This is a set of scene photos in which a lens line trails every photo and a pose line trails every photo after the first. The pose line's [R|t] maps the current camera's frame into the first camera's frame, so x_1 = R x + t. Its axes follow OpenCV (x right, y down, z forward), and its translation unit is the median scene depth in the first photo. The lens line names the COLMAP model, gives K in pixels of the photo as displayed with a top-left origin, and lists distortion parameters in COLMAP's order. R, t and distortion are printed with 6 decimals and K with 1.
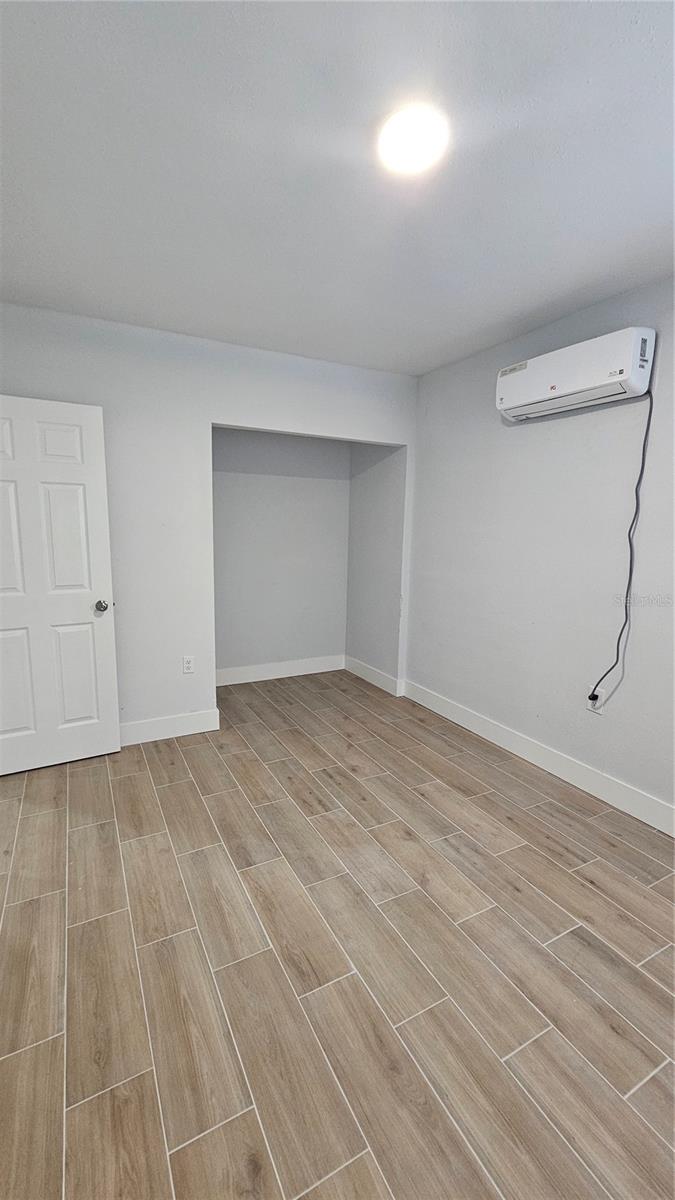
lens RADIAL K [[490.3, 0, 330.5], [0, 490.3, 596.2], [0, 0, 1]] dist [-0.000209, -0.000380]
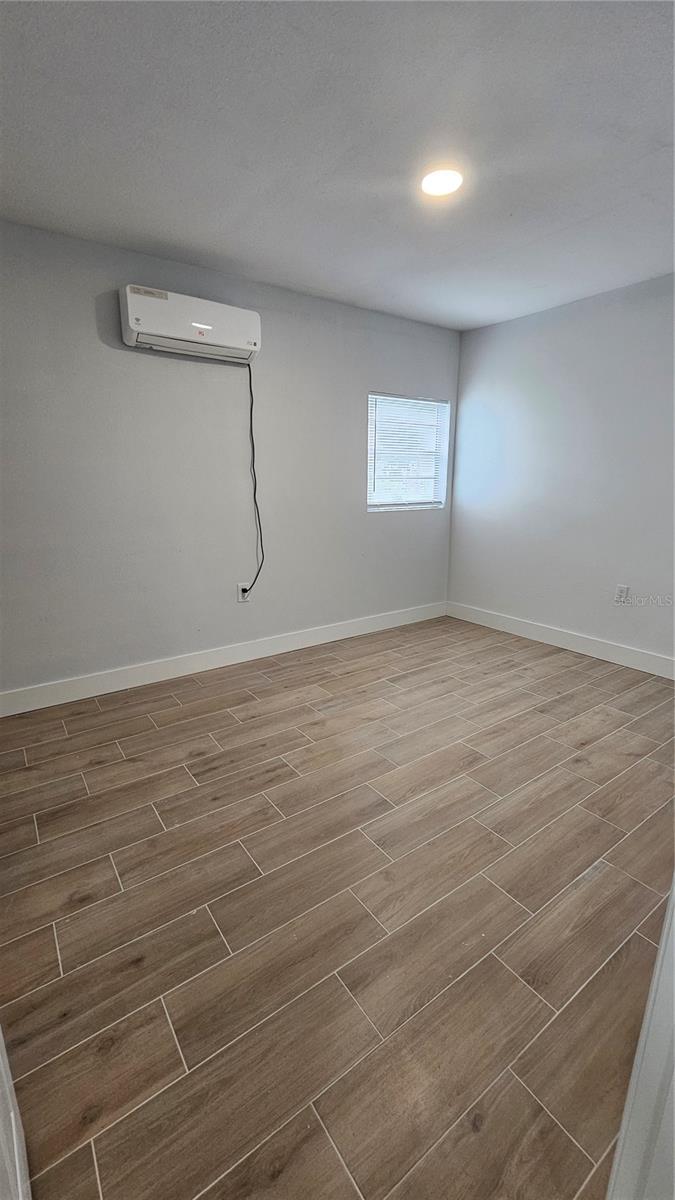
lens RADIAL K [[490.3, 0, 327.3], [0, 490.3, 600.2], [0, 0, 1]] dist [-0.000209, -0.000380]
pose [[-0.123034, -0.256210, 0.958759, -0.887194], [0.146259, 0.950868, 0.272871, -0.117648], [-0.981566, 0.173799, -0.079516, 0.993348]]
